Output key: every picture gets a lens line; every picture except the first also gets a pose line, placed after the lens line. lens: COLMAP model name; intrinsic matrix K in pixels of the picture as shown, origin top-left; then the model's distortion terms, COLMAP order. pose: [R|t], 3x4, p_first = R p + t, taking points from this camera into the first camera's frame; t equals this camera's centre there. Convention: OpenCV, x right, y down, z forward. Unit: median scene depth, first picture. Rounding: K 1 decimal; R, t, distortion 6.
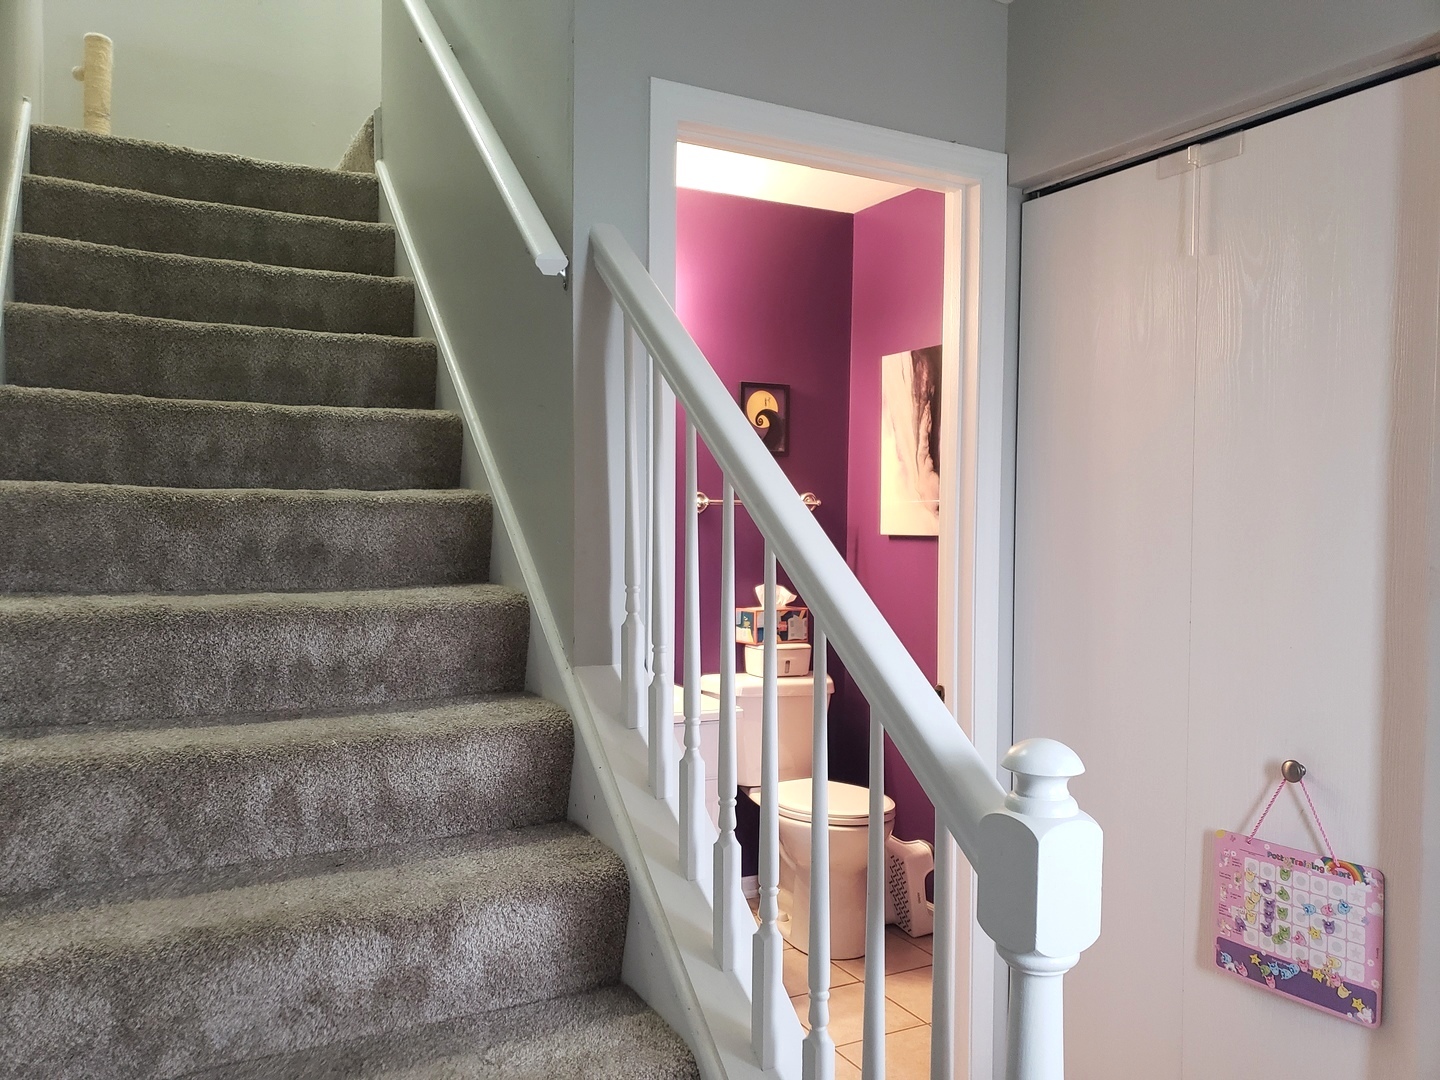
lens RADIAL K [[1131.5, 0, 702.1], [0, 1131.5, 542.3], [0, 0, 1]] dist [0.028250, -0.008082]
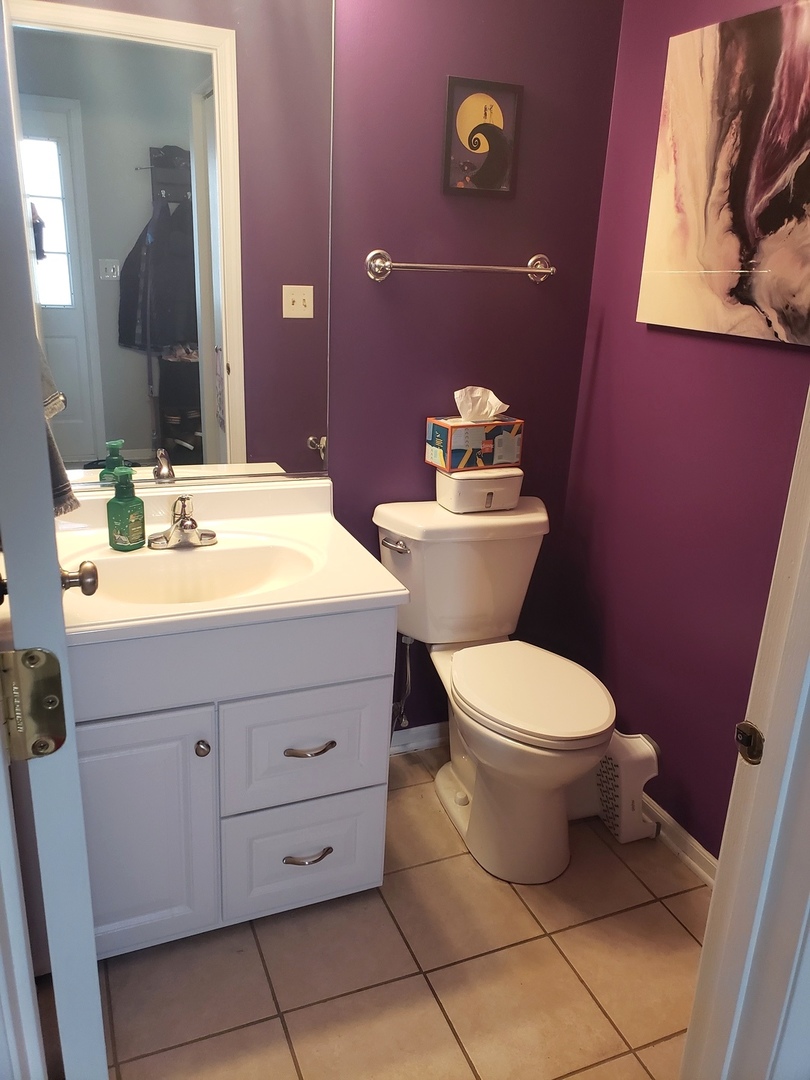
lens RADIAL K [[848.6, 0, 407.4], [0, 848.6, 546.6], [0, 0, 1]] dist [0.028250, -0.008082]
pose [[0.996999, 0.054487, -0.054987, 0.053062], [-0.034742, 0.949722, 0.311161, -0.035406], [0.069177, -0.308317, 0.948765, 0.445007]]
